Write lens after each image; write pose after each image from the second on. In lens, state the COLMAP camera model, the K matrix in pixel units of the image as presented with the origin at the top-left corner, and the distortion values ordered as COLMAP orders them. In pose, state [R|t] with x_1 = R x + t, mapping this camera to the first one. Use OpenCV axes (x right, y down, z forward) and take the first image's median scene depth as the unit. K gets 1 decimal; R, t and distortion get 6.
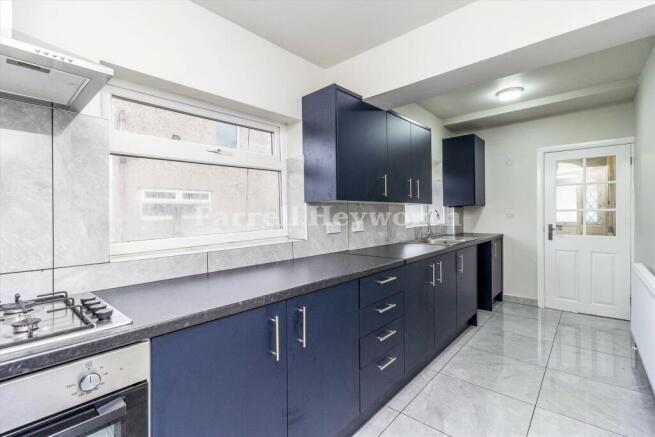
lens RADIAL K [[303.3, 0, 324.9], [0, 303.3, 214.9], [0, 0, 1]] dist [0.000818, 0.000123]
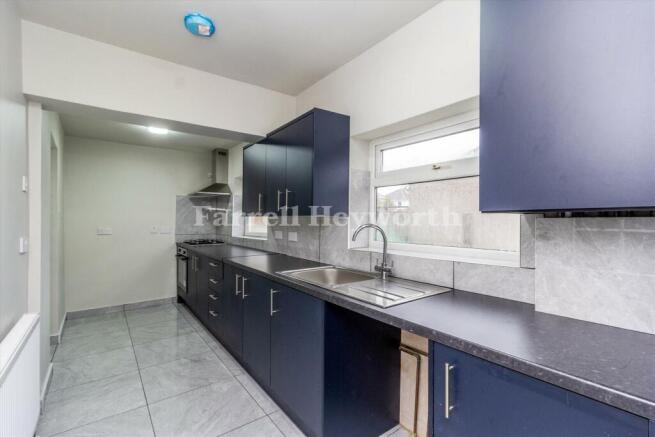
lens RADIAL K [[303.3, 0, 325.0], [0, 303.3, 218.1], [0, 0, 1]] dist [0.000818, 0.000123]
pose [[-0.202751, 0.009512, -0.979184, 1.327339], [-0.011634, 0.999859, 0.012122, -0.049456], [0.979161, 0.013849, -0.202612, 1.500657]]
